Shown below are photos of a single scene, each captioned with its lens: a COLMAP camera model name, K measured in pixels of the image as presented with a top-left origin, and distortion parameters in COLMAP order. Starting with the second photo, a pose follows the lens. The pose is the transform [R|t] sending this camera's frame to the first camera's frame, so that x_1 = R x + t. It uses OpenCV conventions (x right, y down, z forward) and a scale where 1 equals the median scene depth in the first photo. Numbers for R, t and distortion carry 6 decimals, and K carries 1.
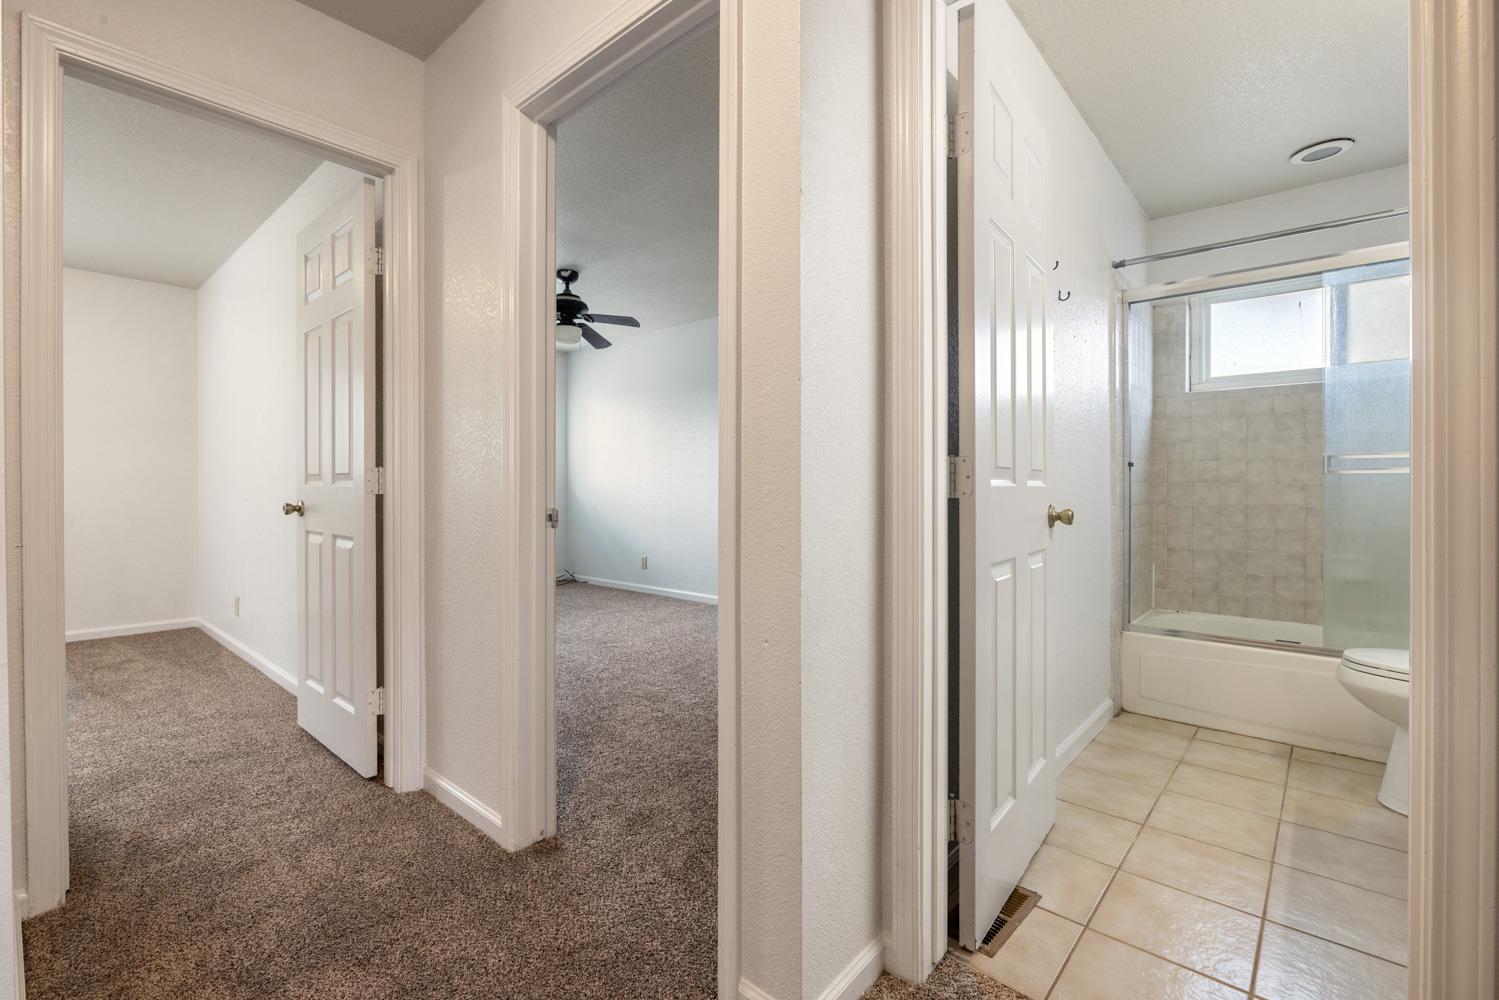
lens RADIAL K [[665.8, 0, 747.1], [0, 665.8, 486.7], [0, 0, 1]] dist [0.001508, 0.000891]
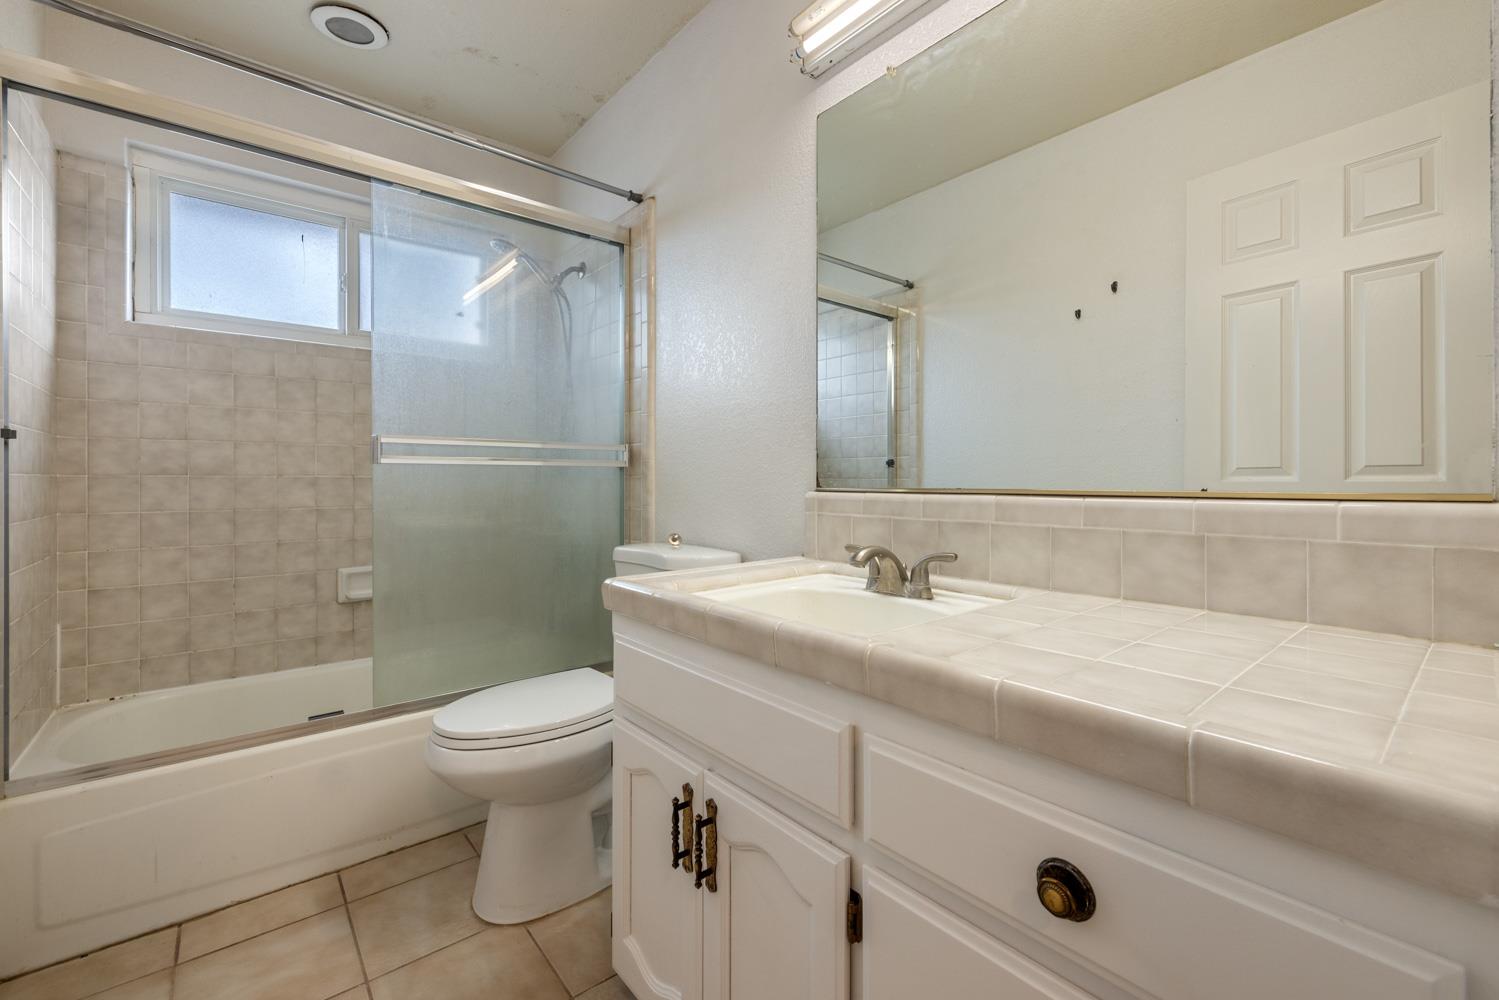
lens RADIAL K [[636.7, 0, 757.0], [0, 636.7, 481.8], [0, 0, 1]] dist [-0.000179, -0.000401]
pose [[0.159574, -0.001714, 0.987184, 0.201656], [0.001645, 0.999998, 0.001471, 0.000225], [-0.987185, 0.001389, 0.159577, 0.377922]]
